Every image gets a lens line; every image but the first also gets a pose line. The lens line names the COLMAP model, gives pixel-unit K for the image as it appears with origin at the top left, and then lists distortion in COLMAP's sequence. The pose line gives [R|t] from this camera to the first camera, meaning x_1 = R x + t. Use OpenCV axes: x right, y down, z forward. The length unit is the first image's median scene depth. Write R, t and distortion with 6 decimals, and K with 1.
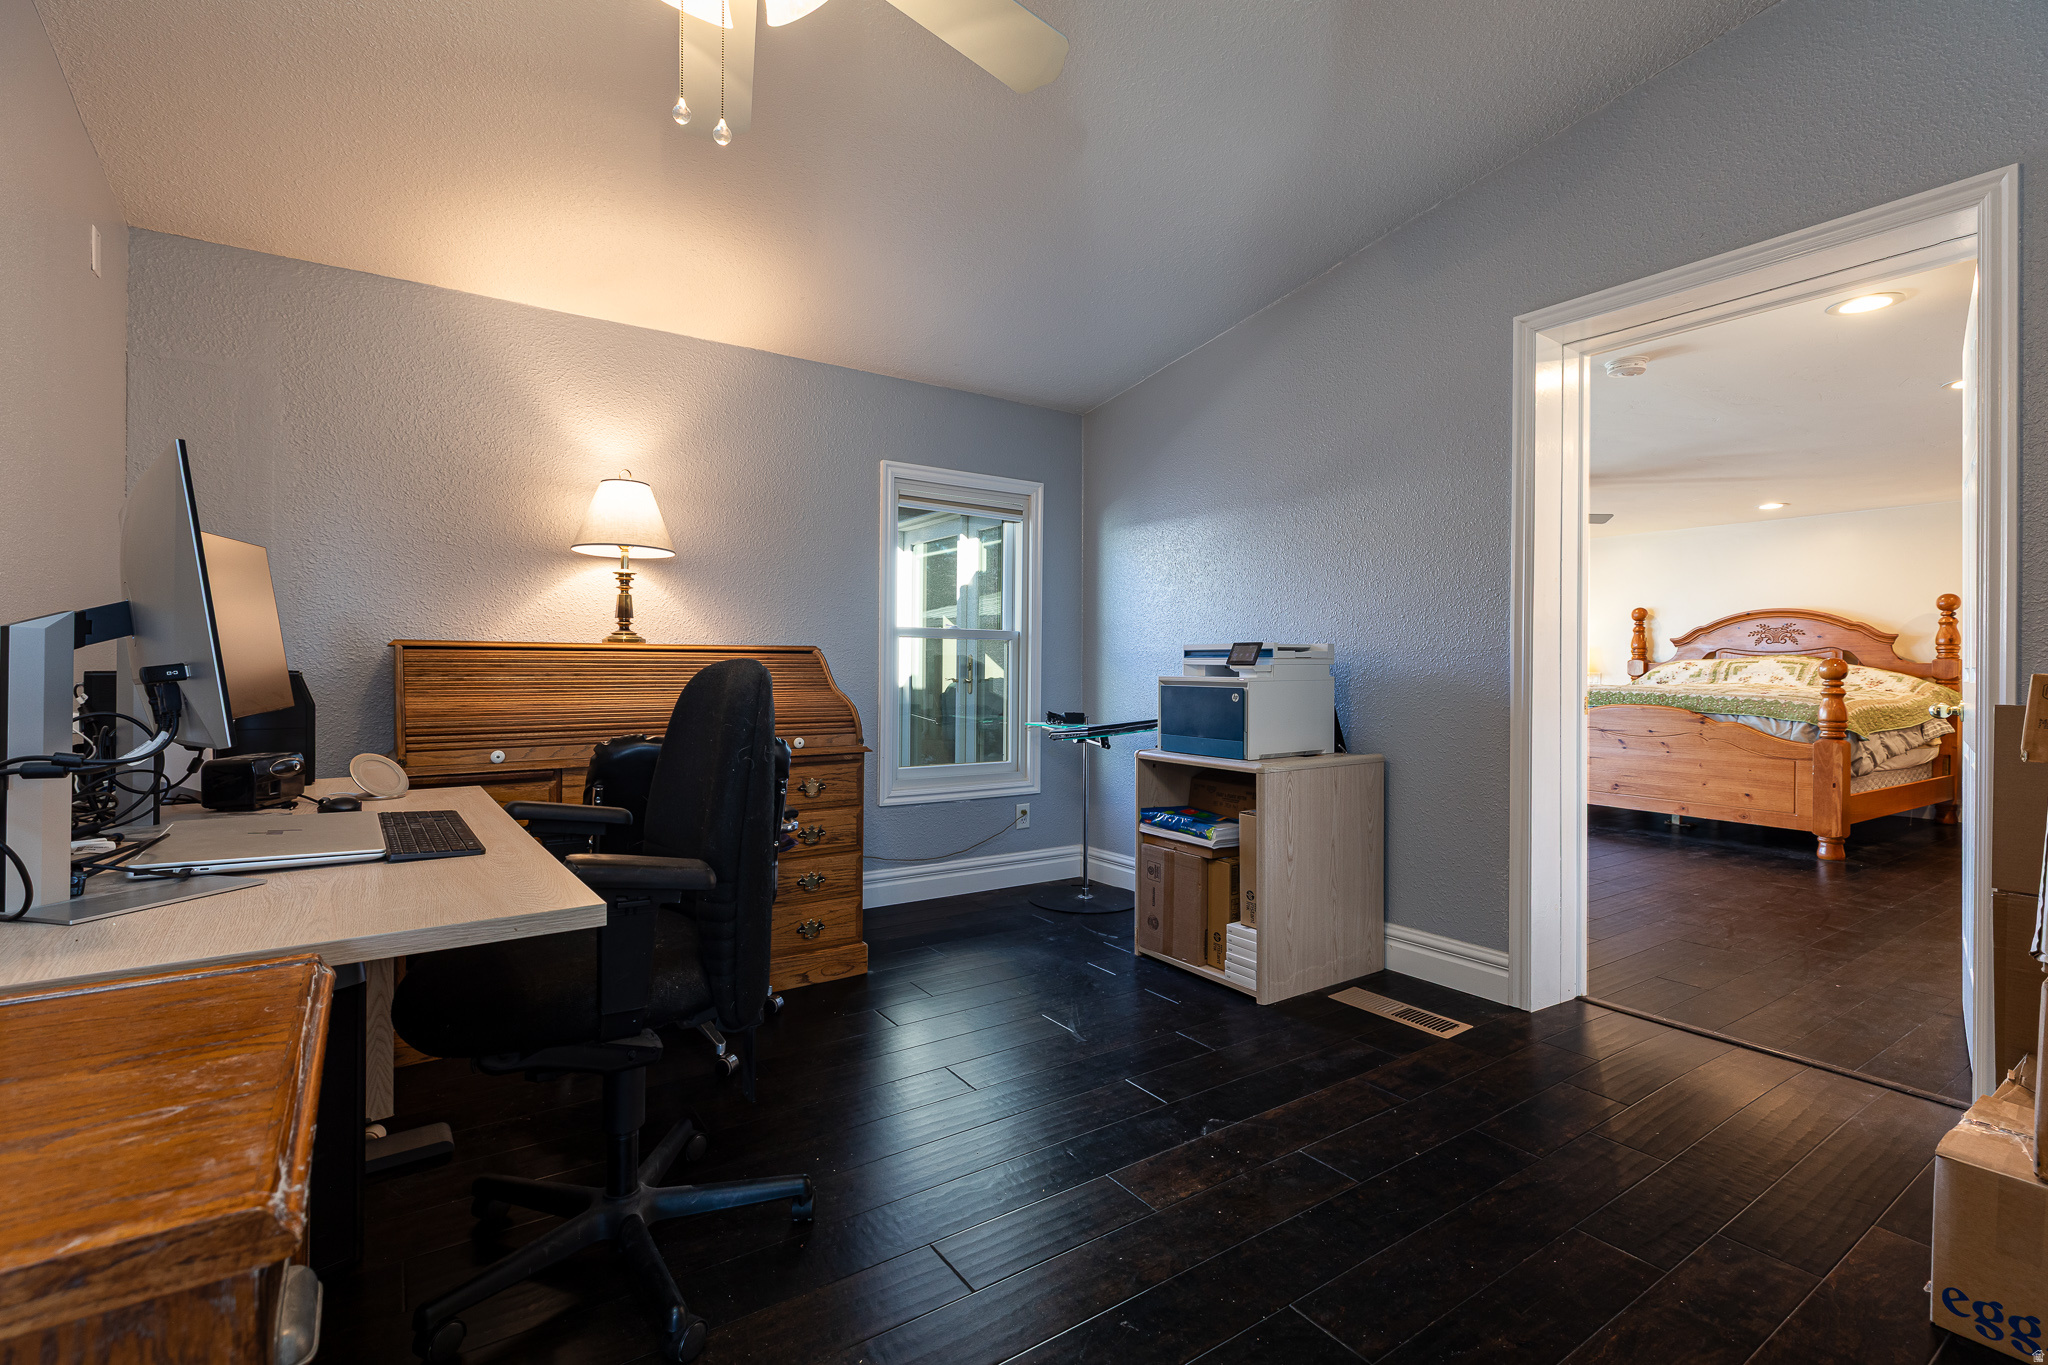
lens RADIAL K [[926.1, 0, 1010.7], [0, 926.1, 667.7], [0, 0, 1]] dist [0.003752, -0.000793]
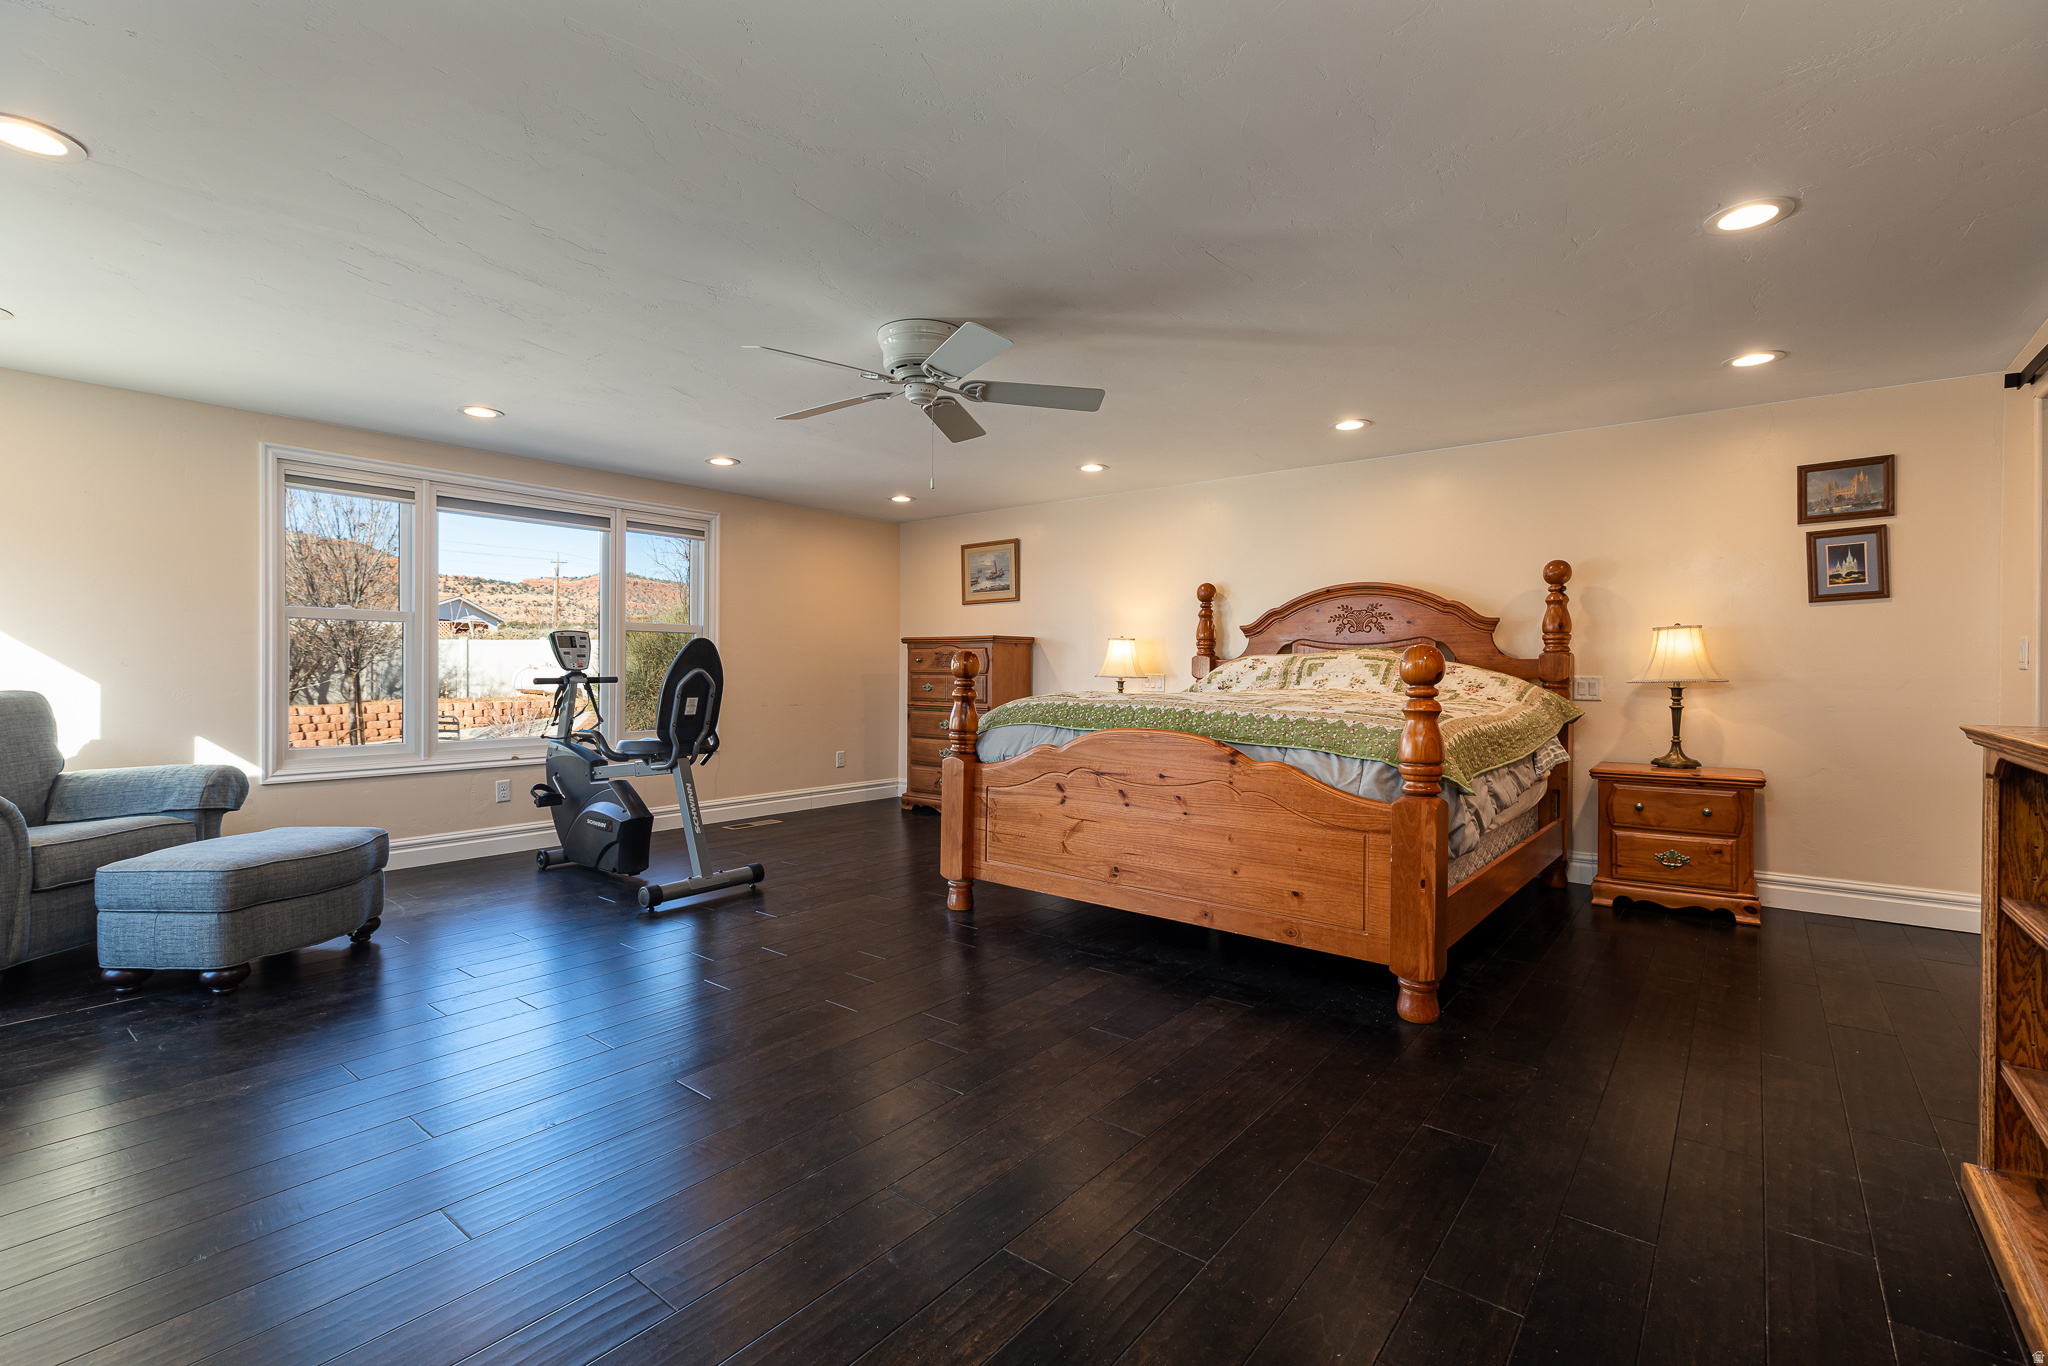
lens RADIAL K [[926.1, 0, 1031.2], [0, 926.1, 683.2], [0, 0, 1]] dist [0.003752, -0.000793]
pose [[0.948741, -0.005109, 0.316013, 0.417468], [0.000888, 0.999909, 0.013498, 0.003787], [-0.316053, -0.012525, 0.948659, 0.468458]]
